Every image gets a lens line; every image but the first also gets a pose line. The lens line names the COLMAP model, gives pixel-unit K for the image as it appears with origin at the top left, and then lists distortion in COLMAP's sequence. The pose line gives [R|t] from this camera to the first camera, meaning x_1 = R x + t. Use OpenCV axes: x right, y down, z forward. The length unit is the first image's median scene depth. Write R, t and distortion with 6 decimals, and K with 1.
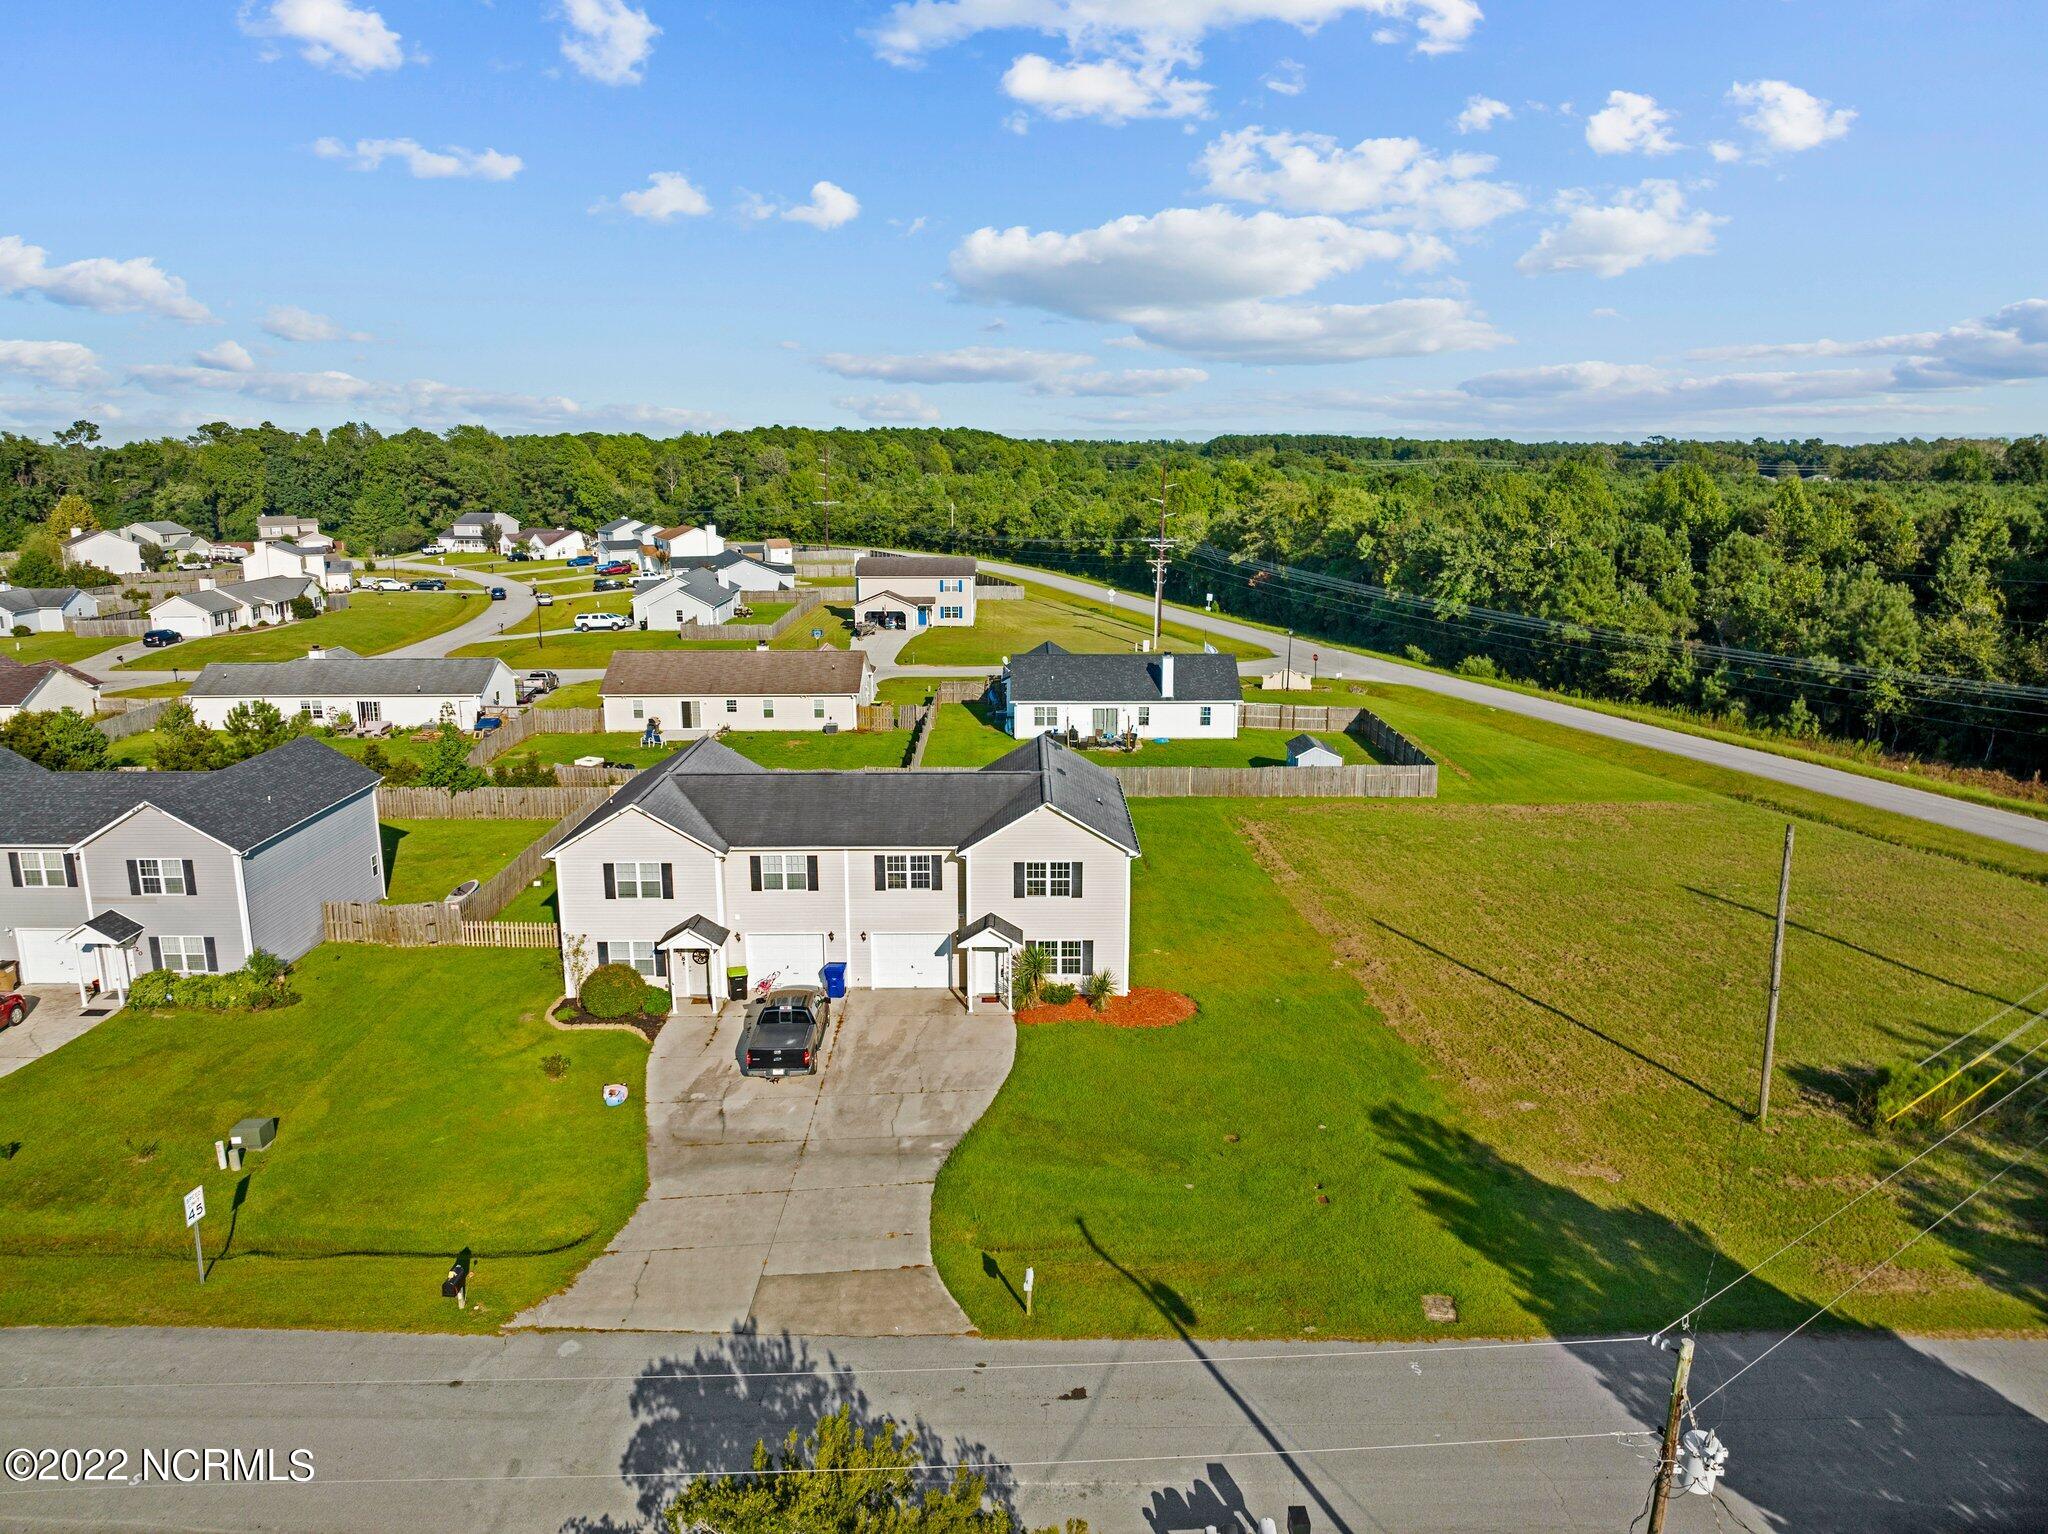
lens RADIAL K [[1439.5, 0, 1028.8], [0, 1439.5, 759.7], [0, 0, 1]] dist [-0.023172, -0.007300]
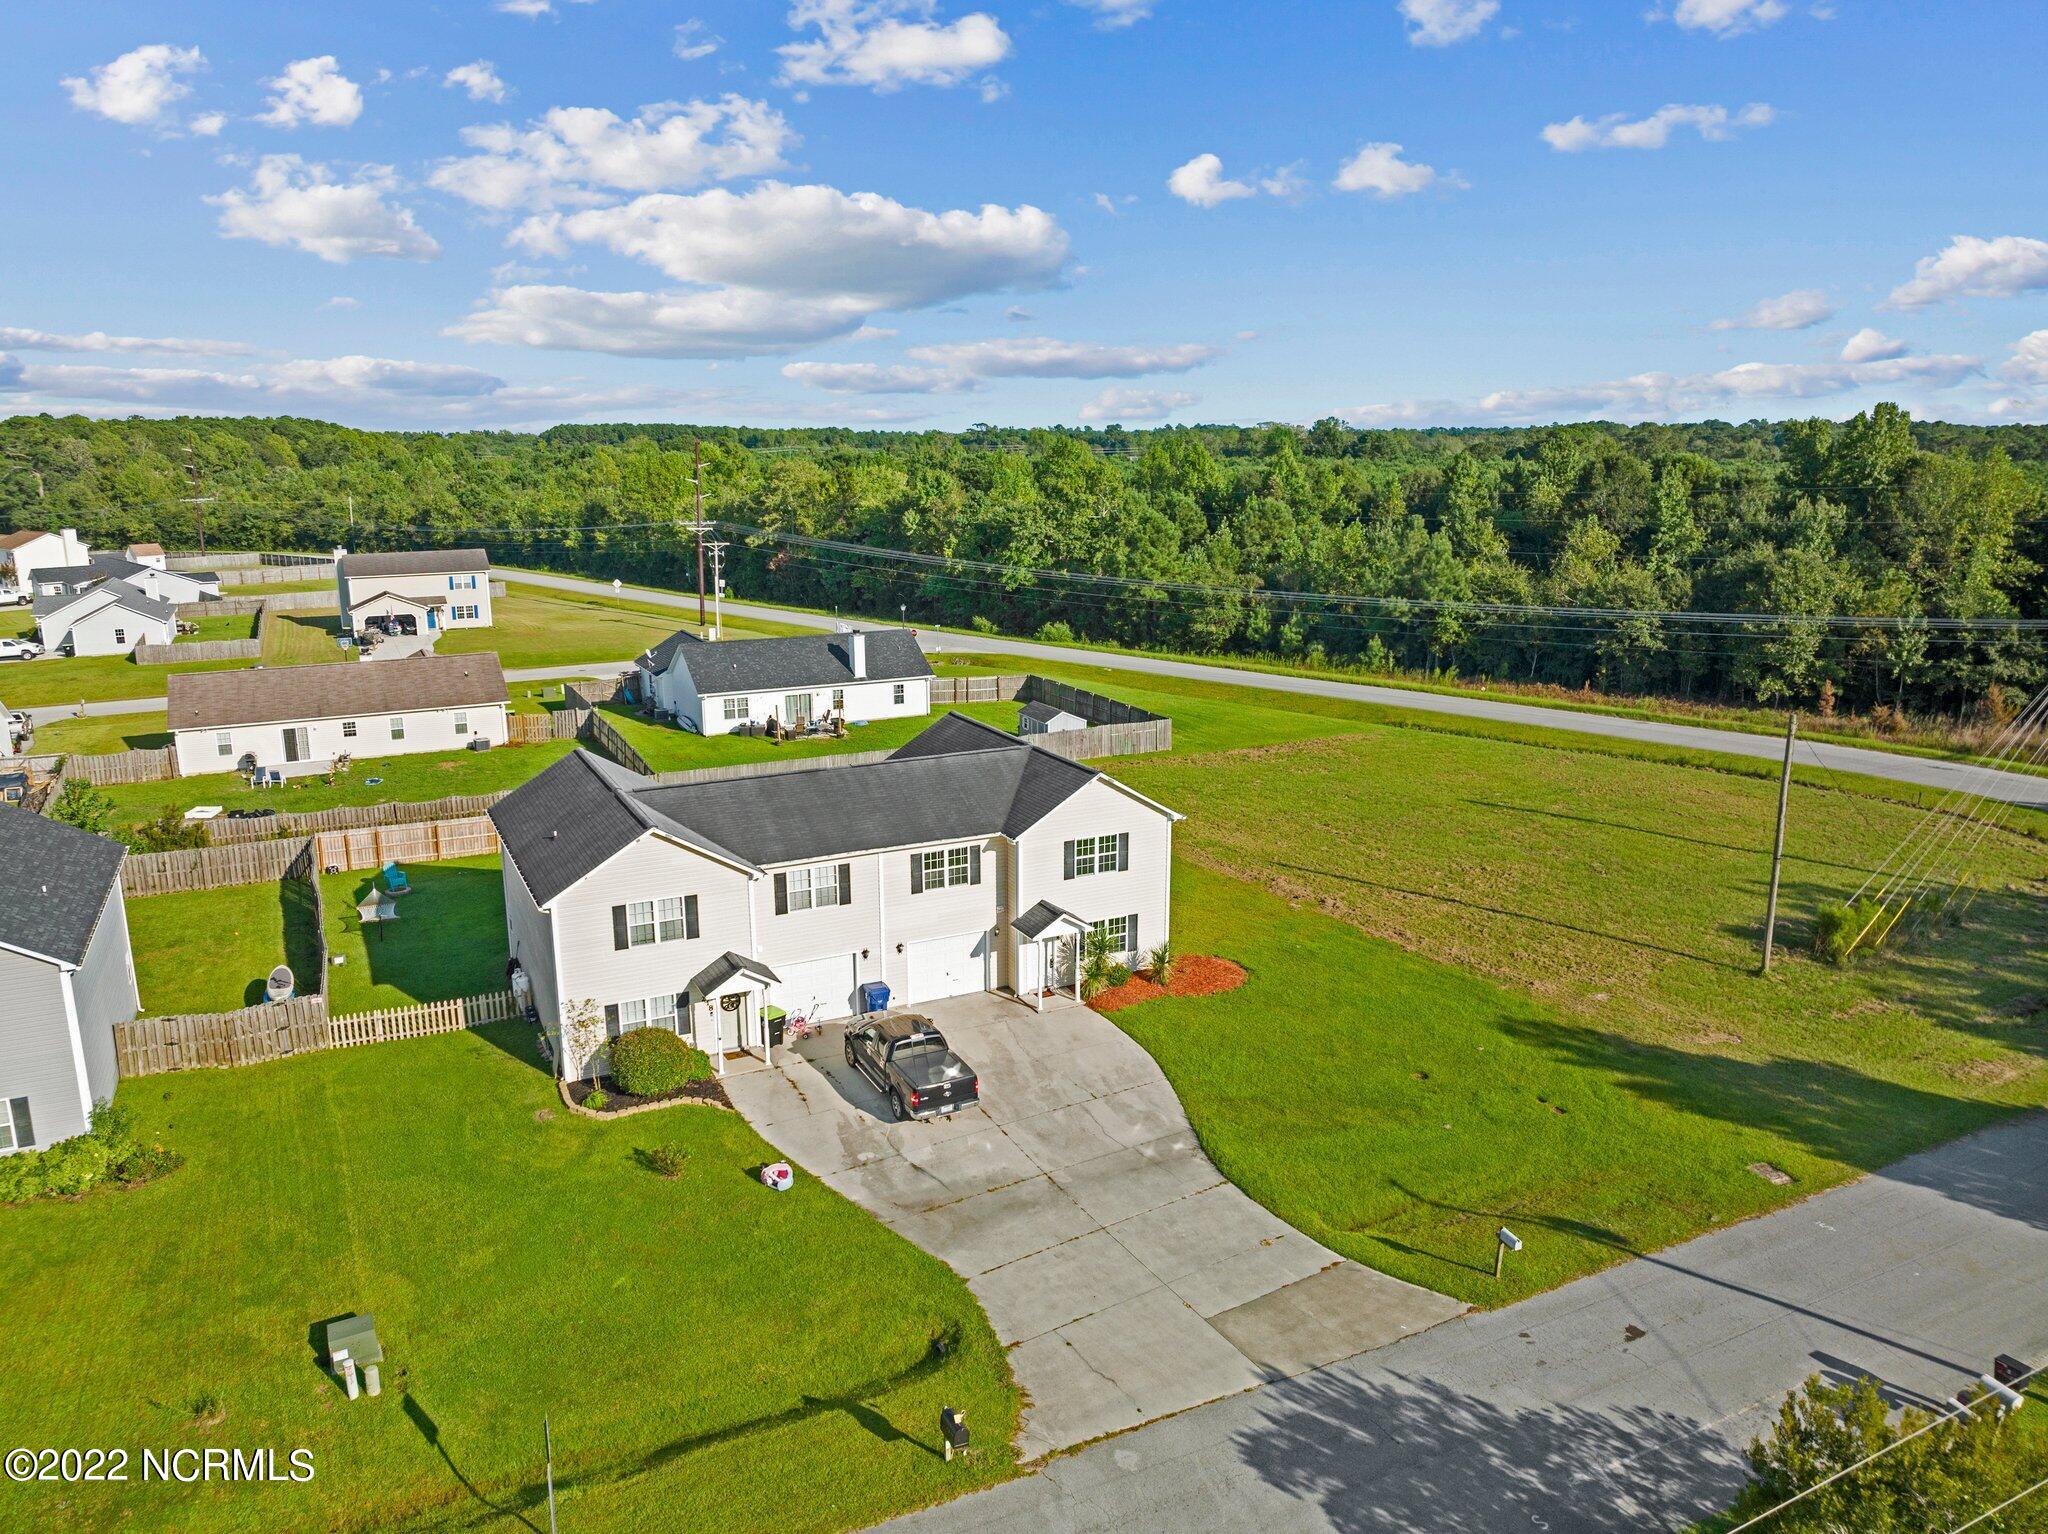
lens RADIAL K [[1445.2, 0, 1026.9], [0, 1445.2, 752.5], [0, 0, 1]] dist [-0.024636, -0.007896]
pose [[0.895751, -0.098048, 0.433610, -0.234452], [0.098012, 0.994931, 0.022499, -0.004857], [-0.433618, 0.022345, 0.900820, 0.094252]]
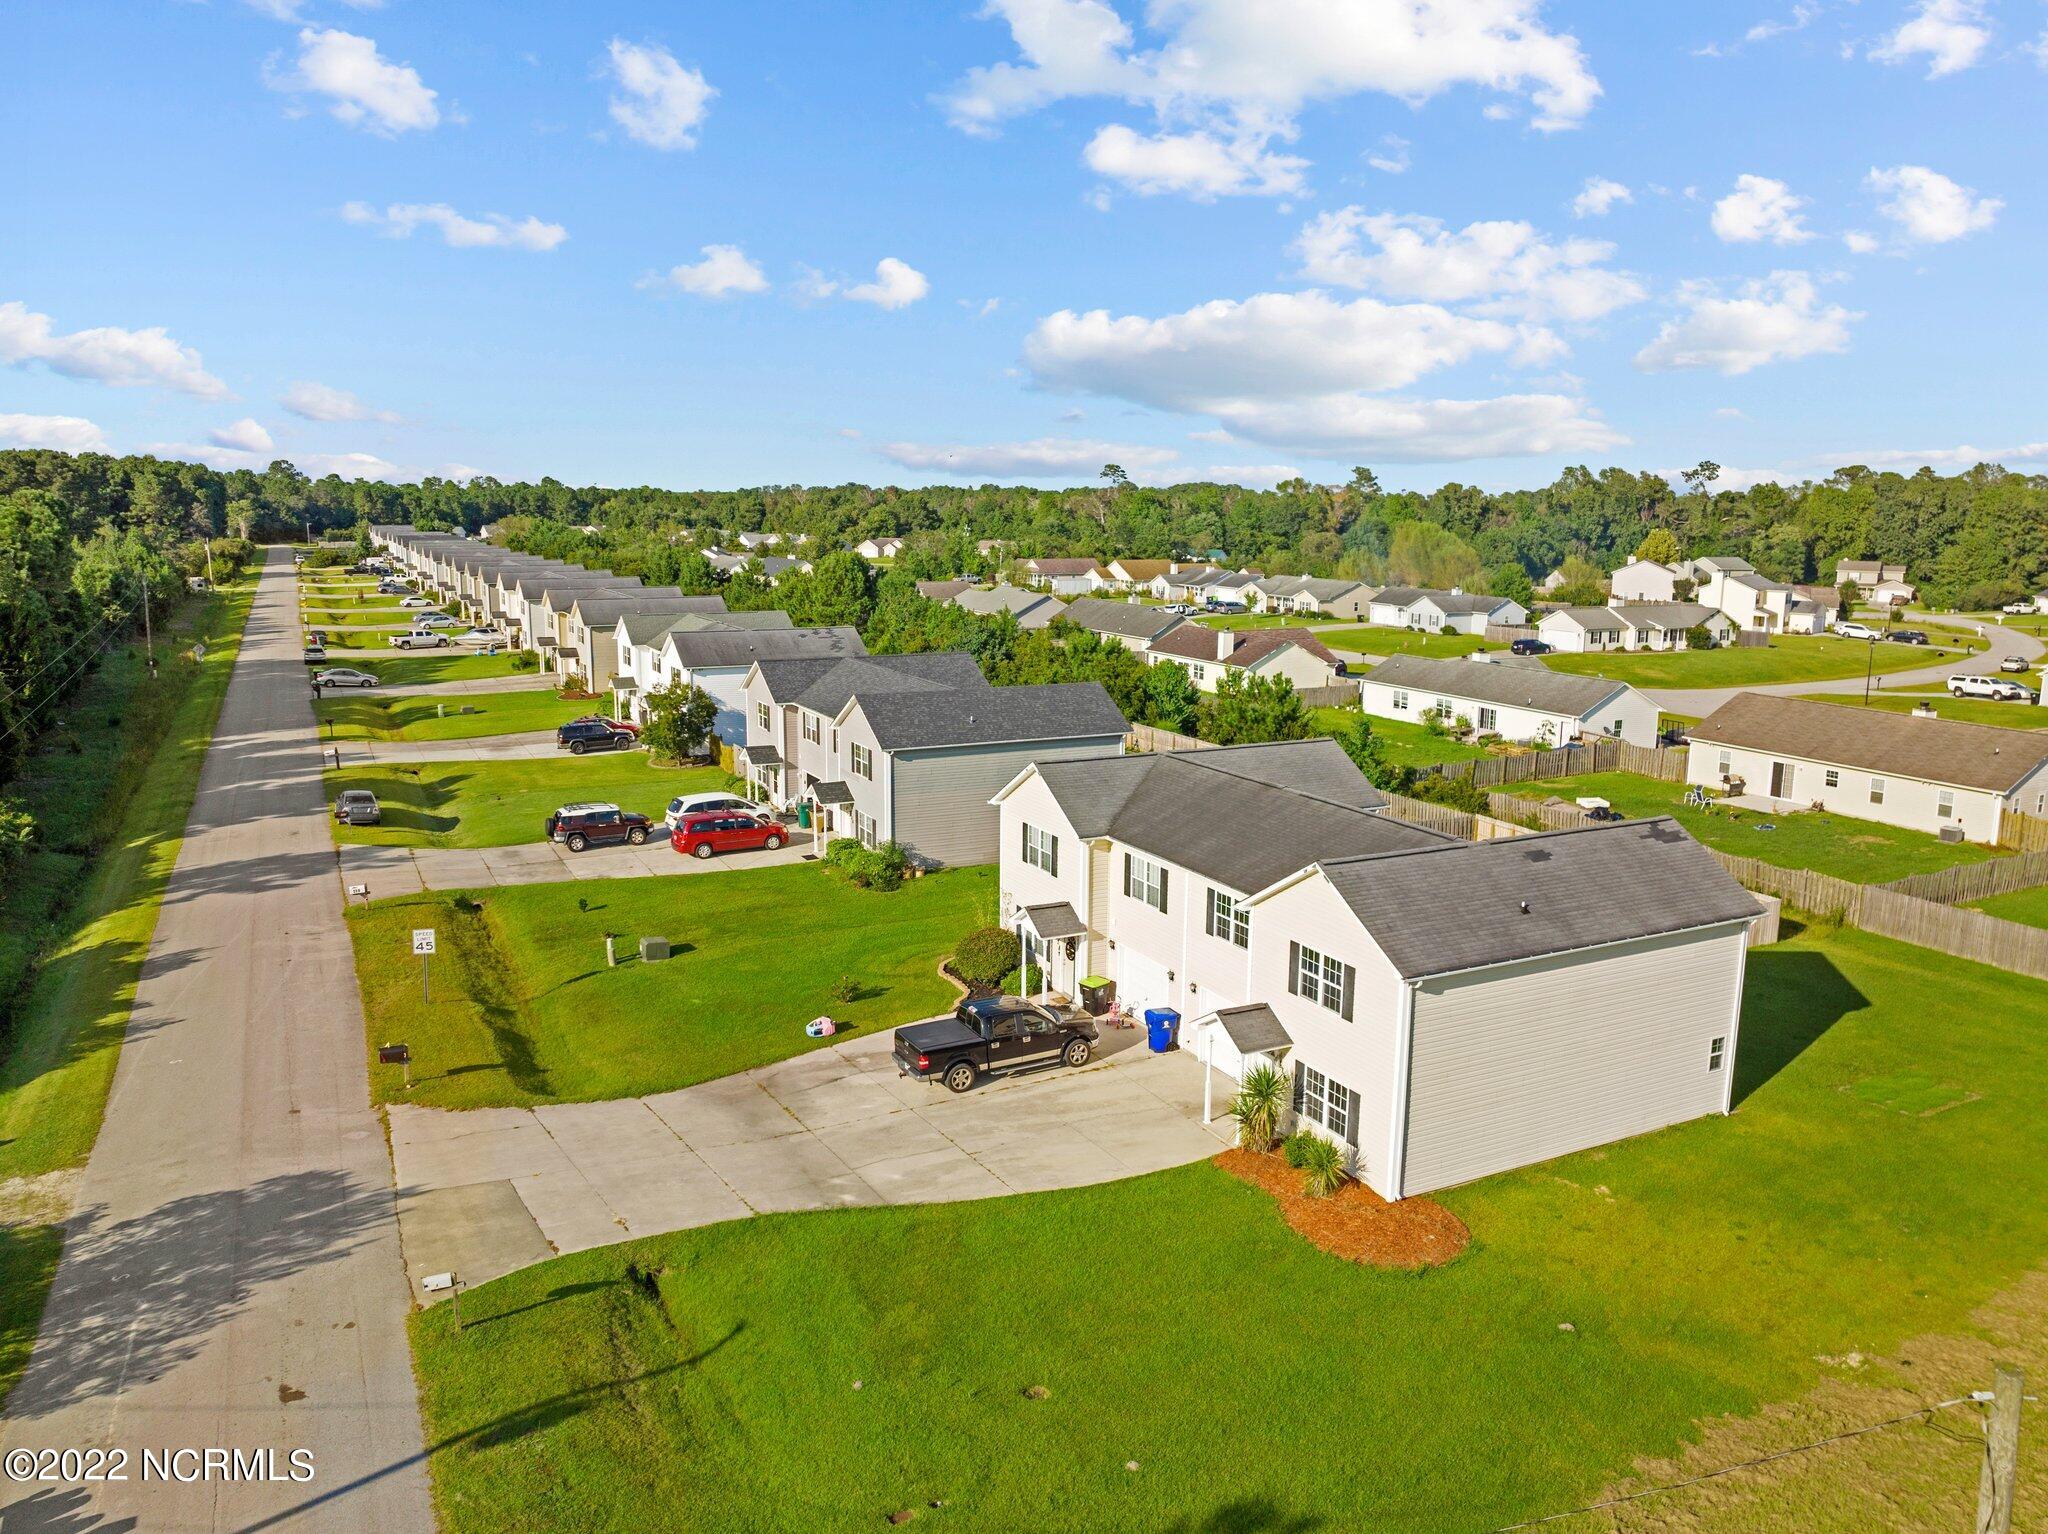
lens RADIAL K [[1476.2, 0, 1027.7], [0, 1476.2, 772.5], [0, 0, 1]] dist [-0.036358, 0.002803]
pose [[0.447581, 0.169582, -0.878017, 0.293909], [-0.201708, 0.975696, 0.085624, -0.022773], [0.871198, 0.138779, 0.470909, 0.299273]]
